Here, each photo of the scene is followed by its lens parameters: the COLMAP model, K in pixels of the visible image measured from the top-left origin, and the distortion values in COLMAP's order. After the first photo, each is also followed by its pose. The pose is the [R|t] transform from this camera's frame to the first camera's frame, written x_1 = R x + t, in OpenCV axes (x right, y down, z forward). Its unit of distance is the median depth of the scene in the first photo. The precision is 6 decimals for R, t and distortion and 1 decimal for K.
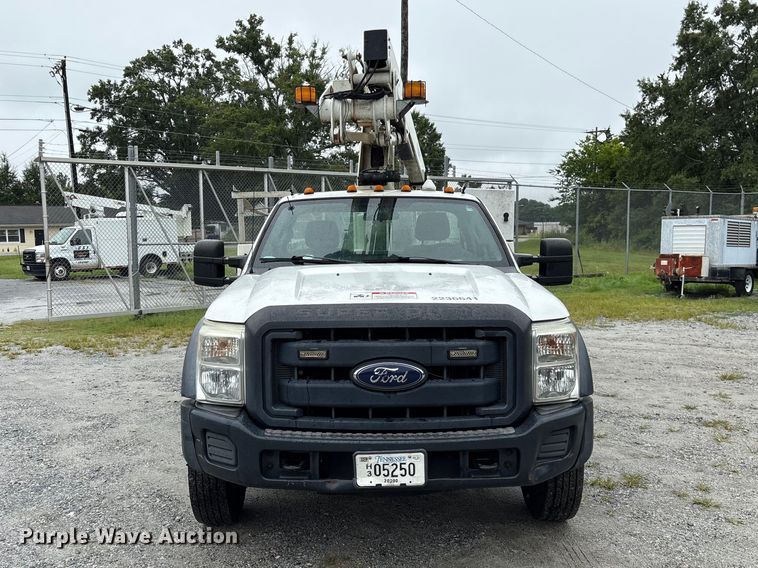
lens RADIAL K [[701.8, 0, 358.3], [0, 701.8, 305.6], [0, 0, 1]] dist [0.066774, -0.081546]
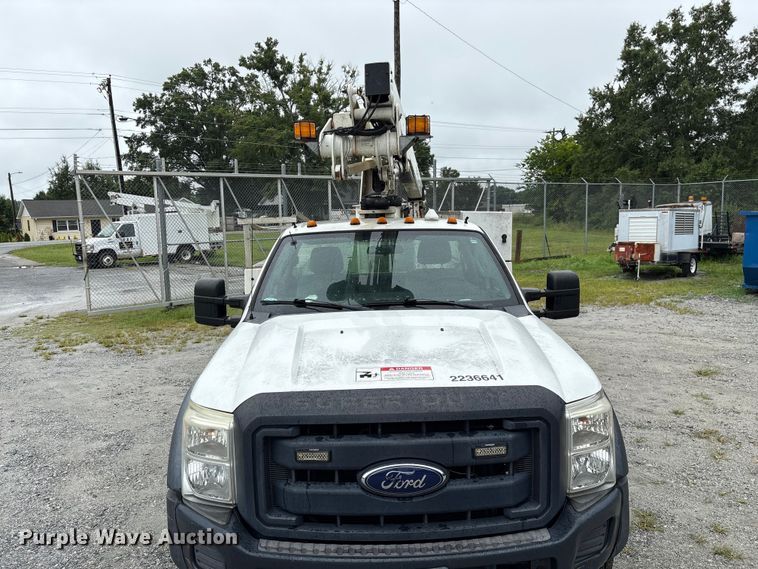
lens RADIAL K [[570.1, 0, 373.9], [0, 570.1, 287.2], [0, 0, 1]] dist [0.060917, -0.065353]
pose [[0.999590, -0.019218, 0.021220, -0.001218], [0.018761, 0.999592, 0.021545, -0.081243], [-0.021626, -0.021138, 0.999543, 0.173203]]
